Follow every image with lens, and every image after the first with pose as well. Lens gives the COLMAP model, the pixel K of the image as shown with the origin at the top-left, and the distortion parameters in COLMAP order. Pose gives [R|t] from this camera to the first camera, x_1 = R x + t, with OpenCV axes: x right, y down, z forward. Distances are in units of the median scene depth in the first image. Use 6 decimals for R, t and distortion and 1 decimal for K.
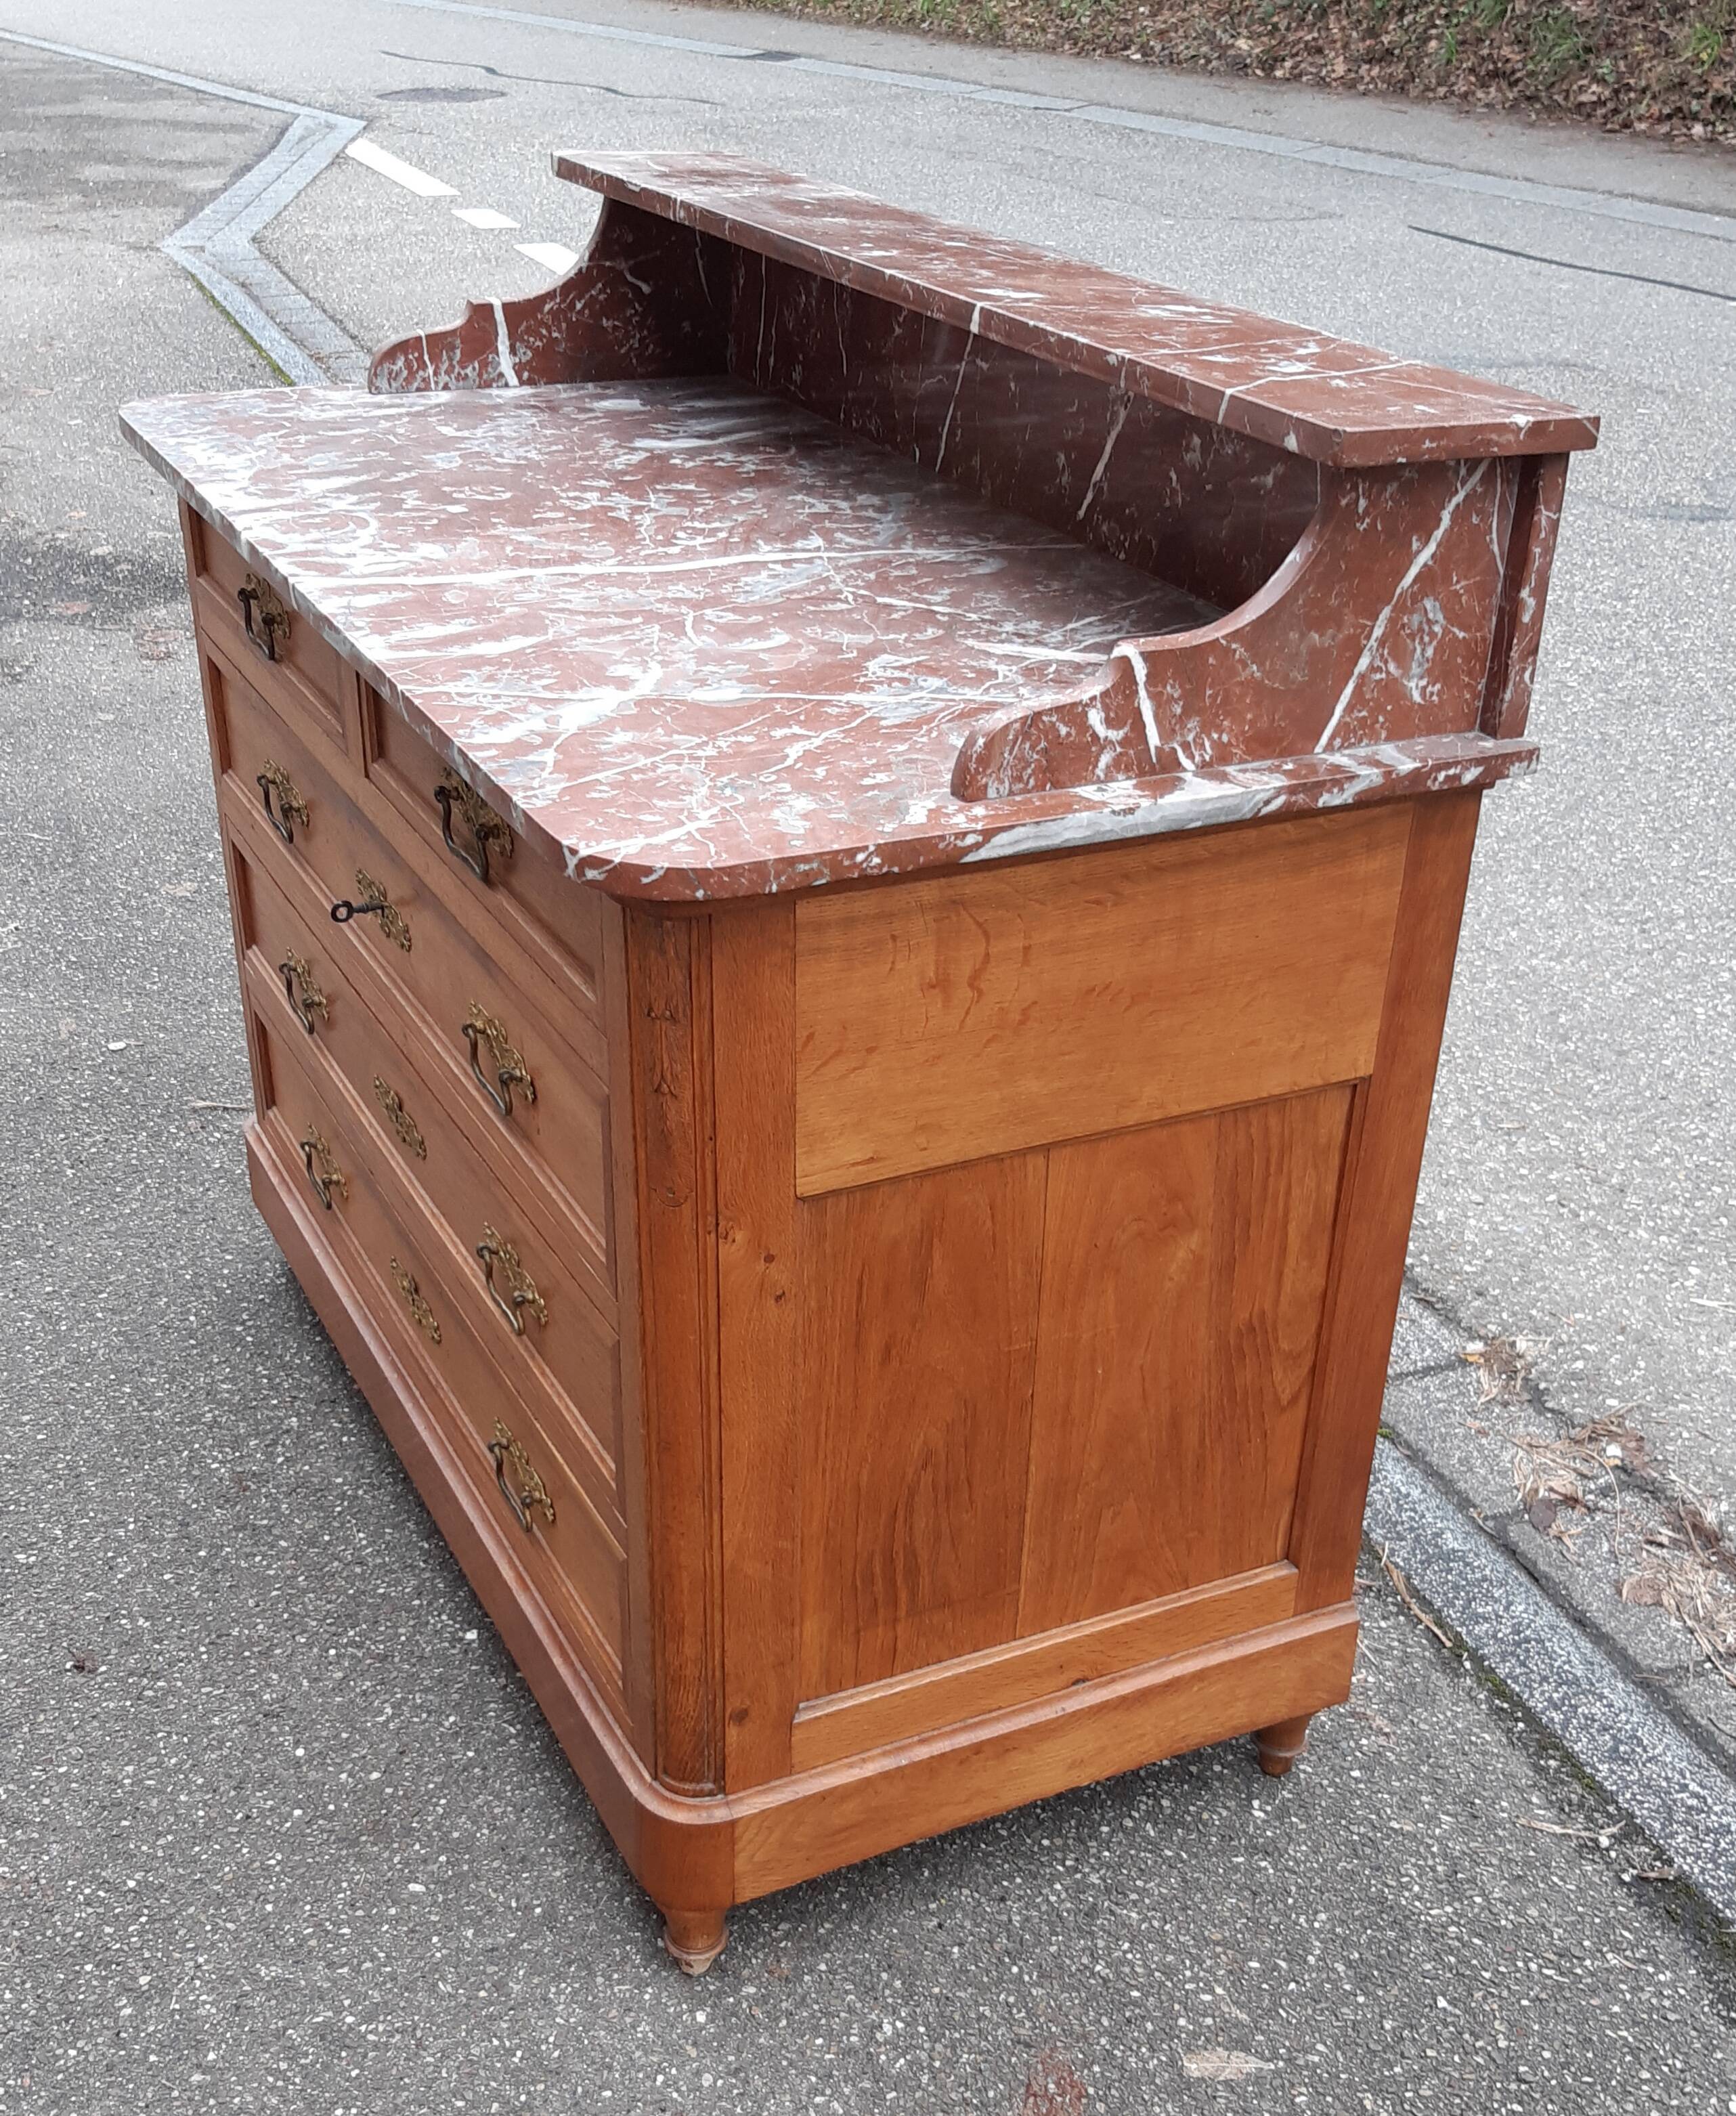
lens RADIAL K [[2393.3, 0, 930.3], [0, 2393.3, 1302.3], [0, 0, 1]] dist [0.143430, -0.380573]
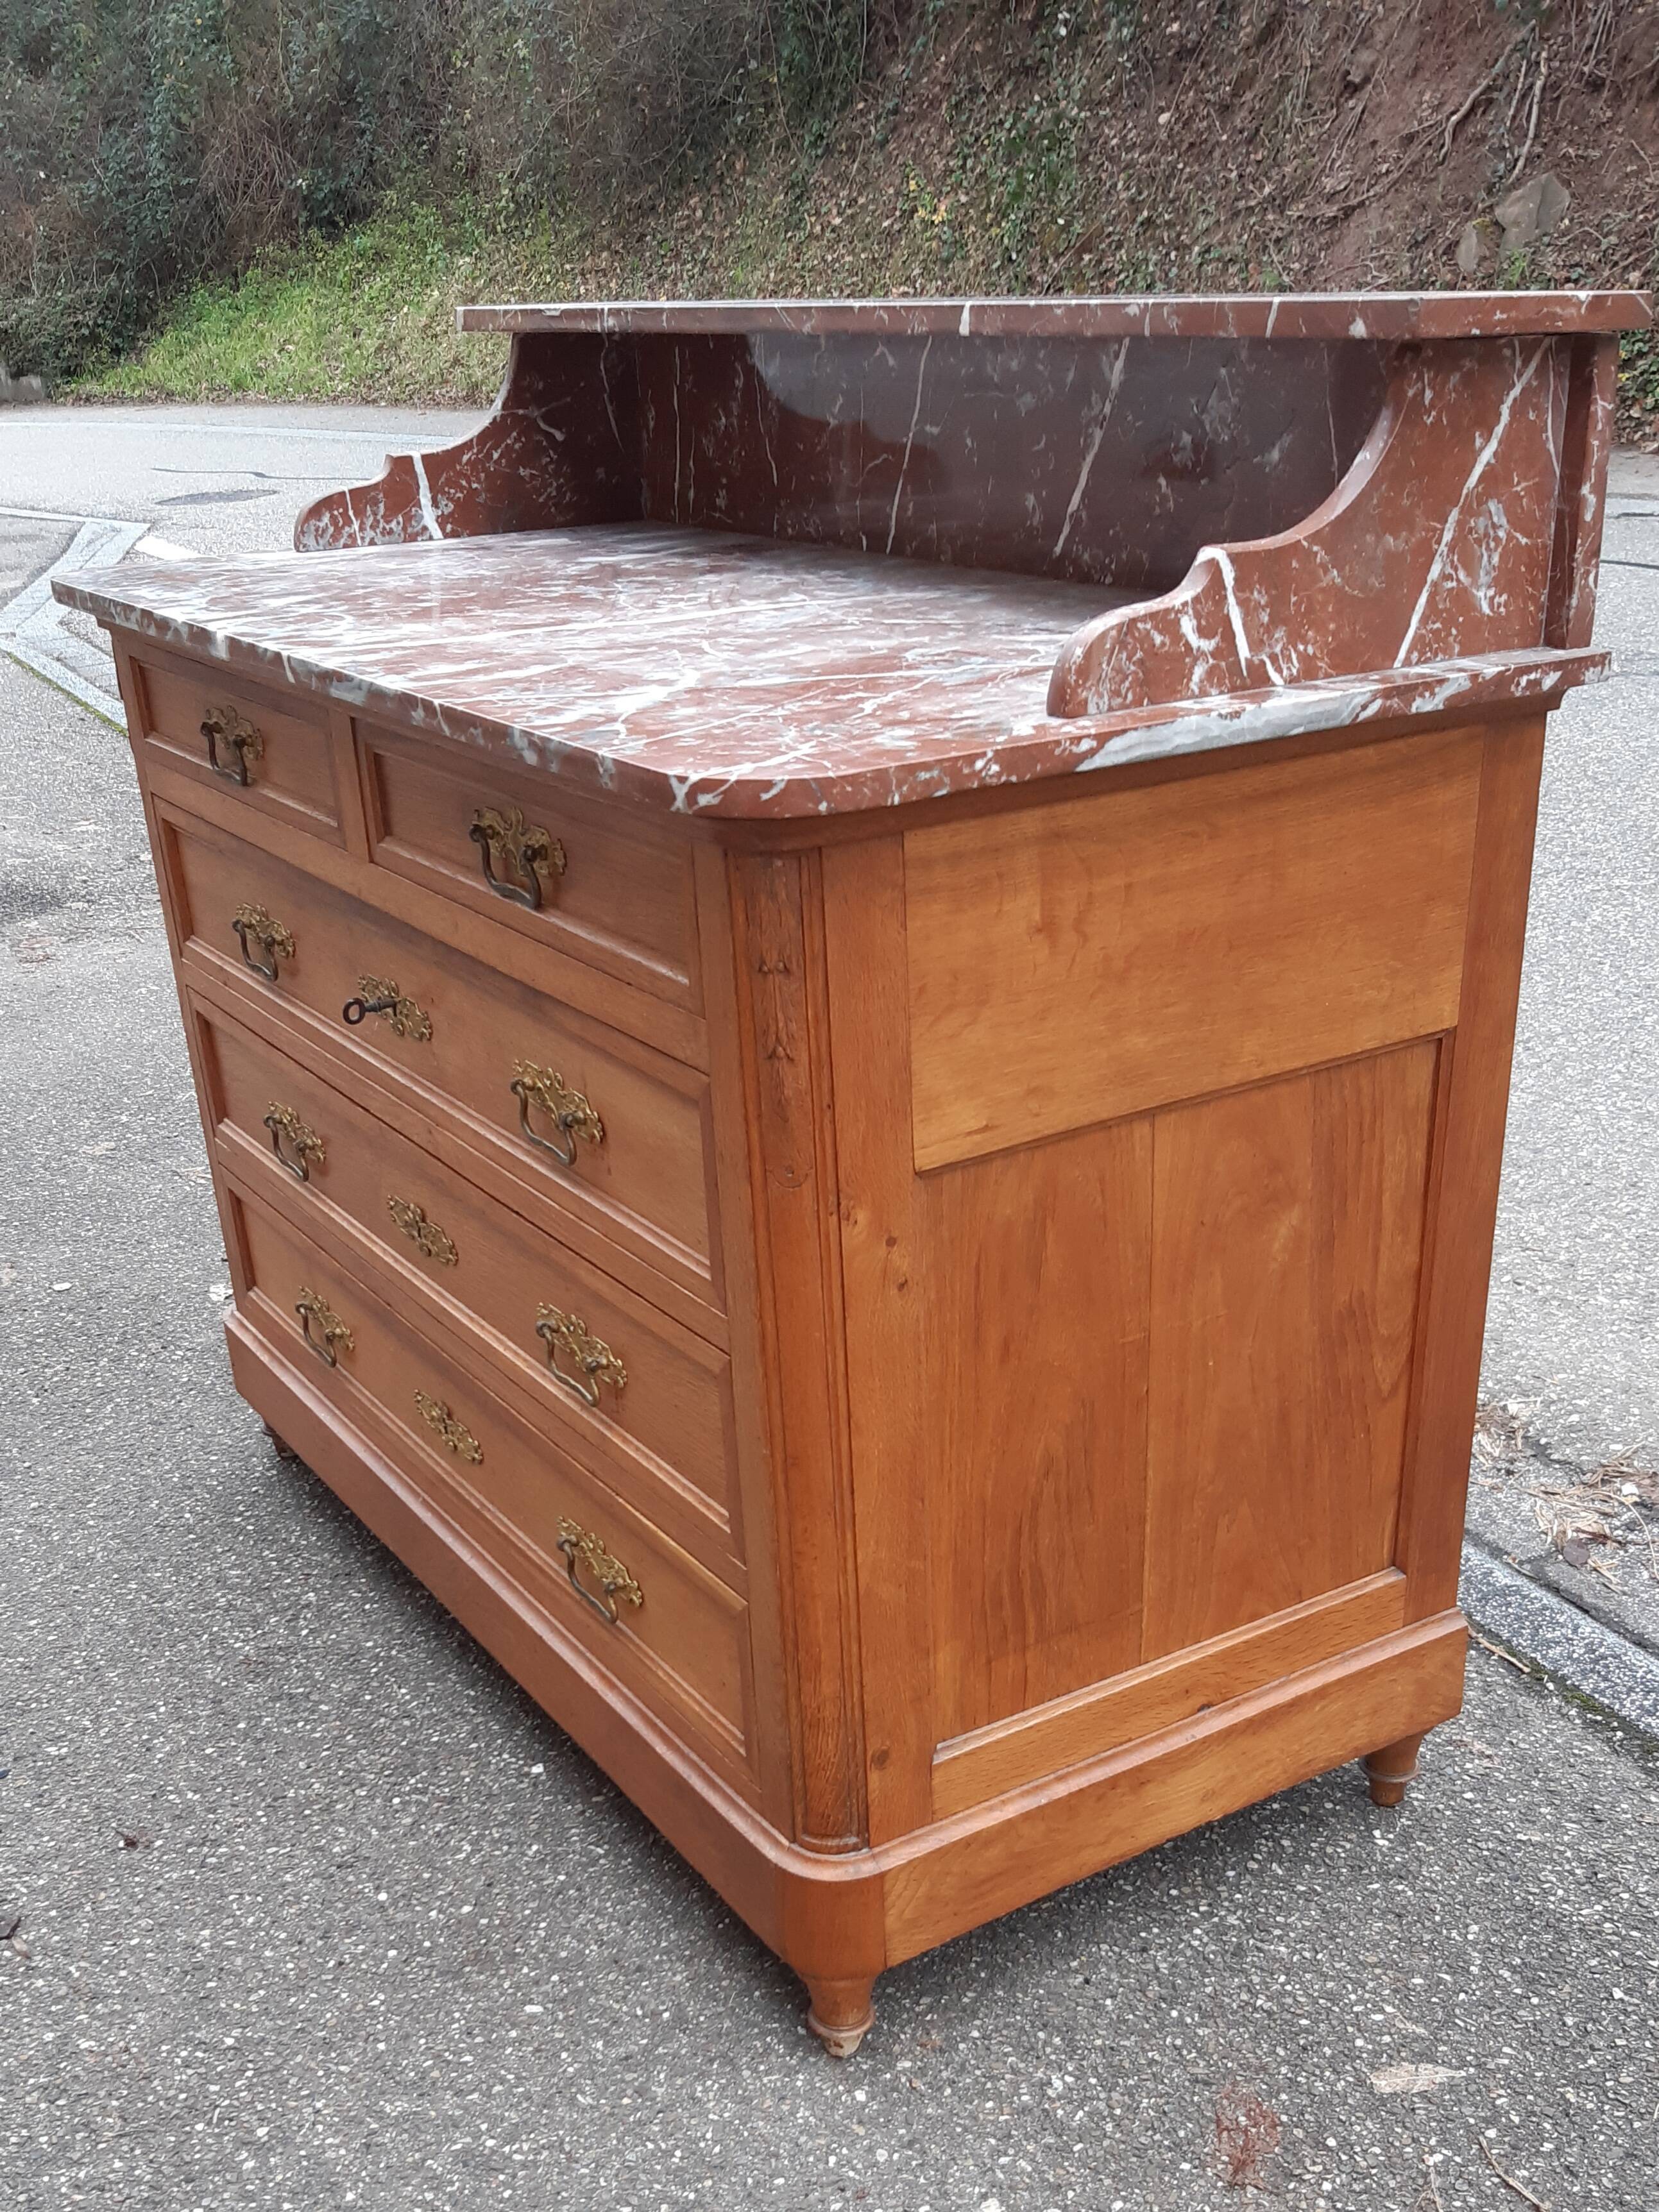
lens RADIAL K [[2271.4, 0, 877.8], [0, 2271.4, 1463.1], [0, 0, 1]] dist [0.092822, -0.175746]
pose [[0.992926, -0.105826, 0.053837, -0.110973], [0.108945, 0.992311, -0.058734, 0.103457], [-0.047207, 0.064184, 0.996821, 0.091562]]
